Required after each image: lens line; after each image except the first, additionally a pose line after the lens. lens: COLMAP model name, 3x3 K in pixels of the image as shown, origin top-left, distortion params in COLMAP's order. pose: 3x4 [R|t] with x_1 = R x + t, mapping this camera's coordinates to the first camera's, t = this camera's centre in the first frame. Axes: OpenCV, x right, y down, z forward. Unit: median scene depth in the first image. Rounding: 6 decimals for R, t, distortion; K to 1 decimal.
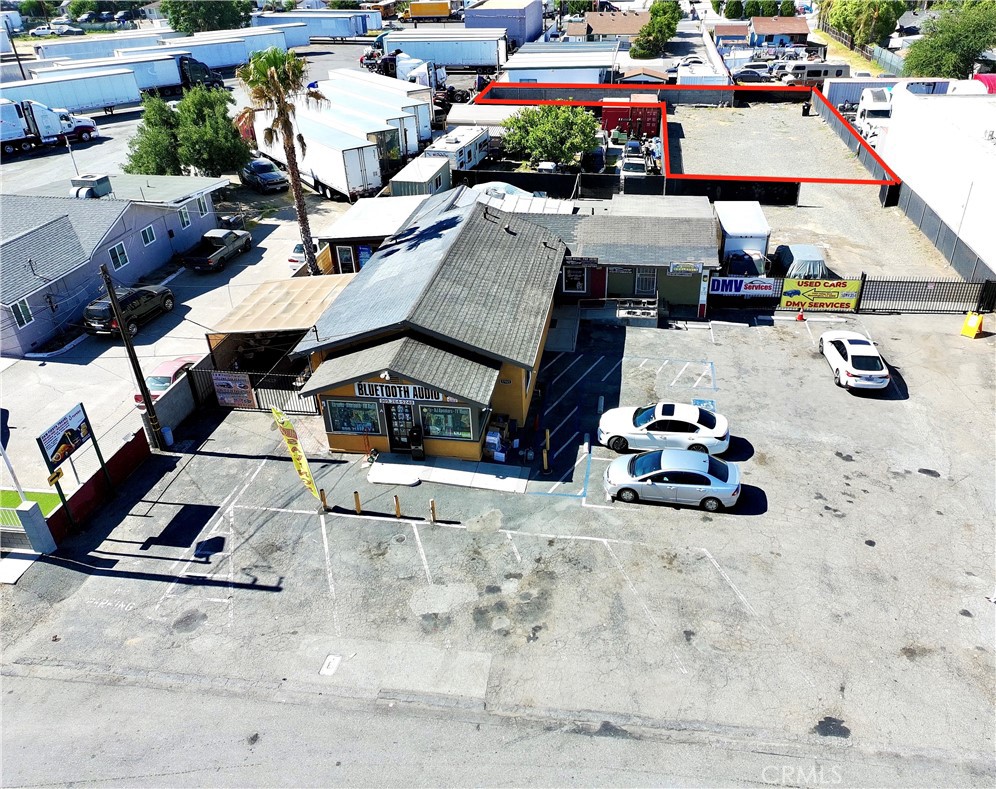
lens RADIAL K [[779.8, 0, 531.7], [0, 779.8, 399.3], [0, 0, 1]] dist [0.045203, -0.039122]
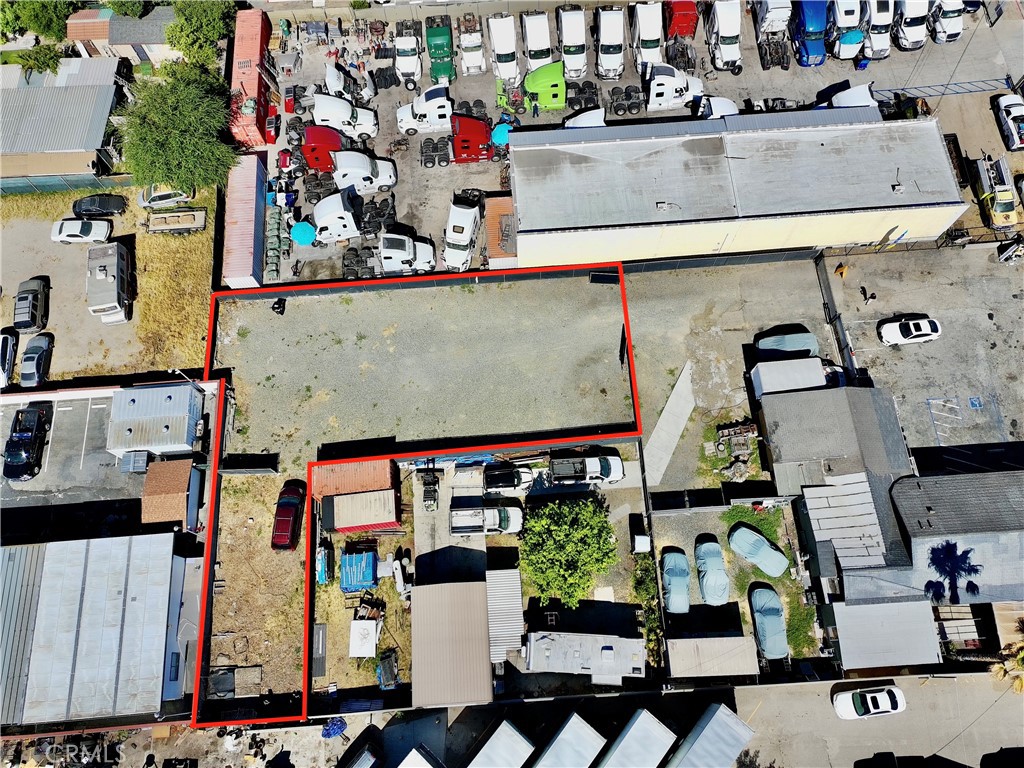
lens RADIAL K [[758.0, 0, 515.9], [0, 758.0, 386.1], [0, 0, 1]] dist [0.054096, -0.043094]
pose [[-0.201010, -0.912338, 0.356698, -0.078221], [0.526455, 0.206464, 0.824753, -0.838928], [-0.826099, 0.353570, 0.438804, 0.405132]]
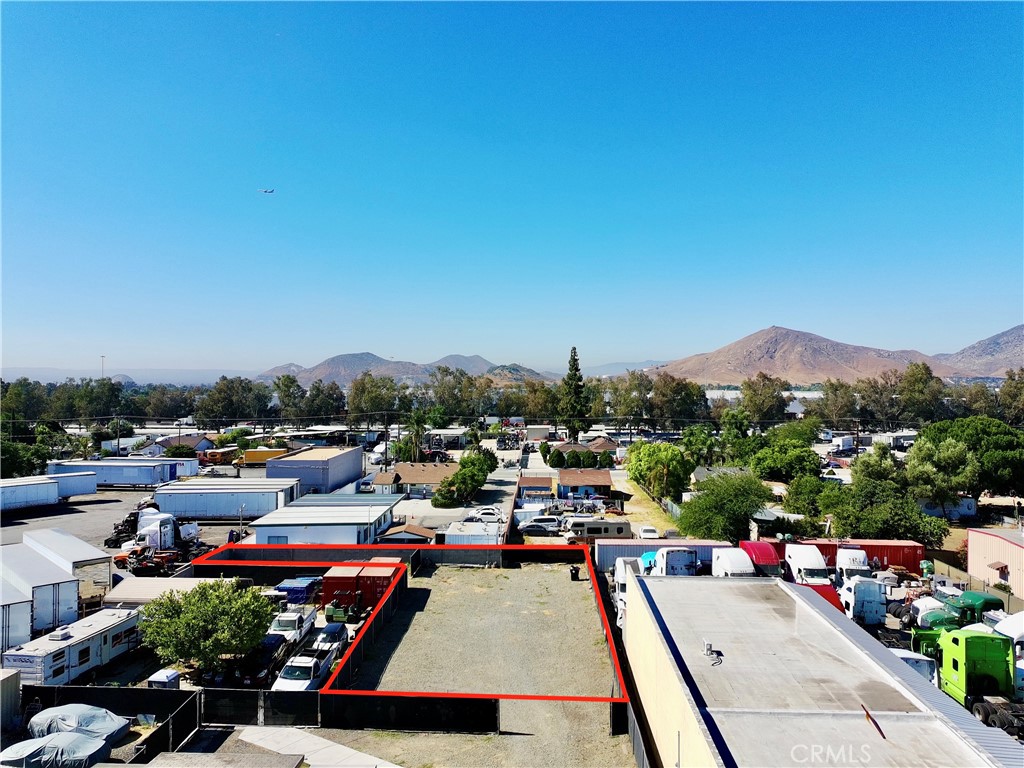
lens RADIAL K [[758.0, 0, 517.3], [0, 758.0, 382.2], [0, 0, 1]] dist [0.054096, -0.043094]
pose [[0.994409, 0.021634, 0.103357, 0.174414], [0.035363, 0.854048, -0.518991, -0.098366], [-0.099500, 0.519744, 0.848508, 0.145502]]
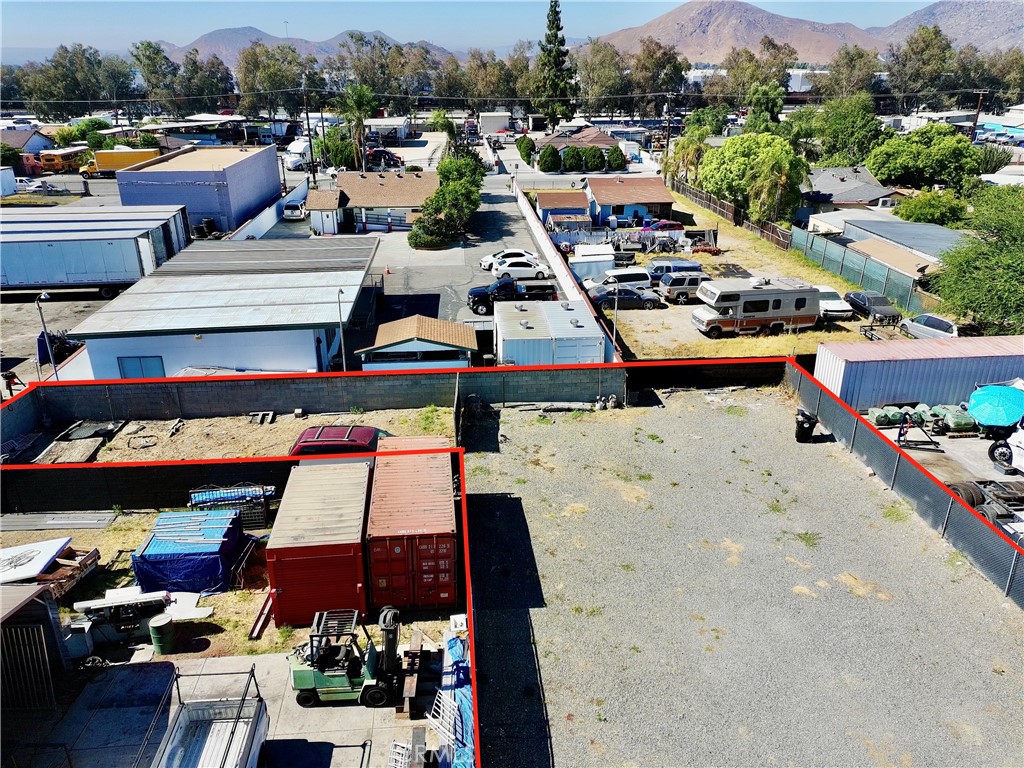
lens RADIAL K [[758.0, 0, 516.3], [0, 758.0, 385.2], [0, 0, 1]] dist [0.054096, -0.043094]
pose [[0.977073, -0.067126, 0.202044, 0.107141], [0.097025, 0.985112, -0.141919, -0.319889], [-0.189510, 0.158268, 0.969039, 0.579621]]
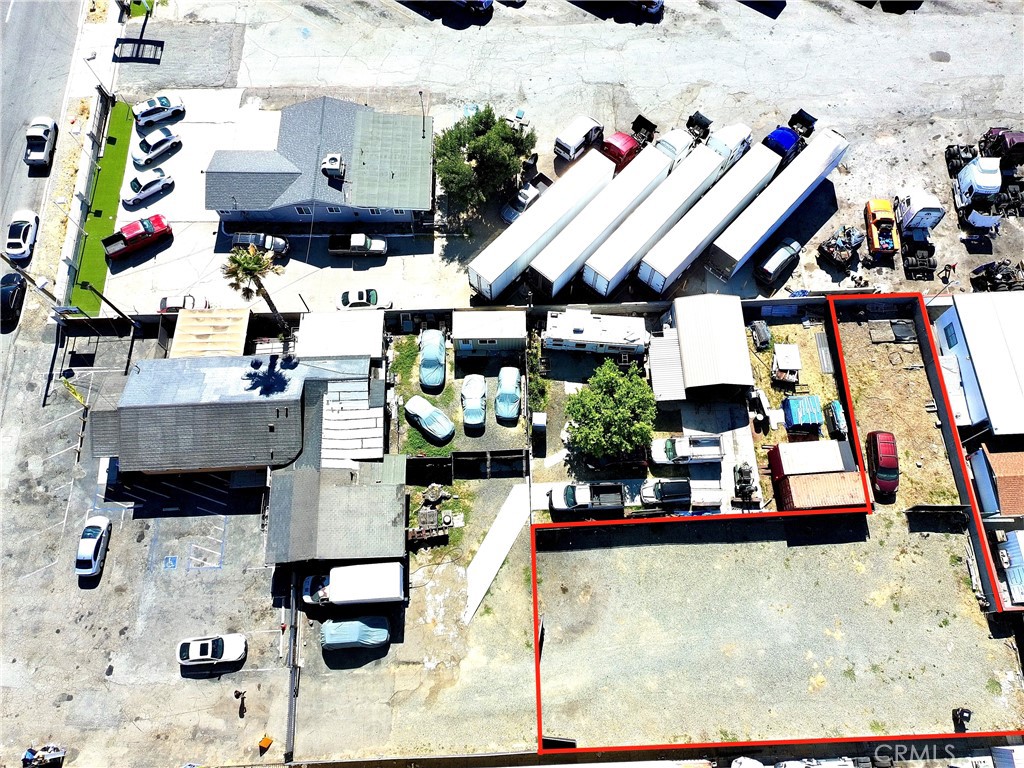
lens RADIAL K [[758.0, 0, 516.2], [0, 758.0, 386.6], [0, 0, 1]] dist [0.054096, -0.043094]
pose [[0.173116, 0.924037, -0.340862, 0.224050], [-0.515809, 0.379890, 0.767870, -0.744710], [0.839030, 0.042889, 0.542391, 0.250160]]
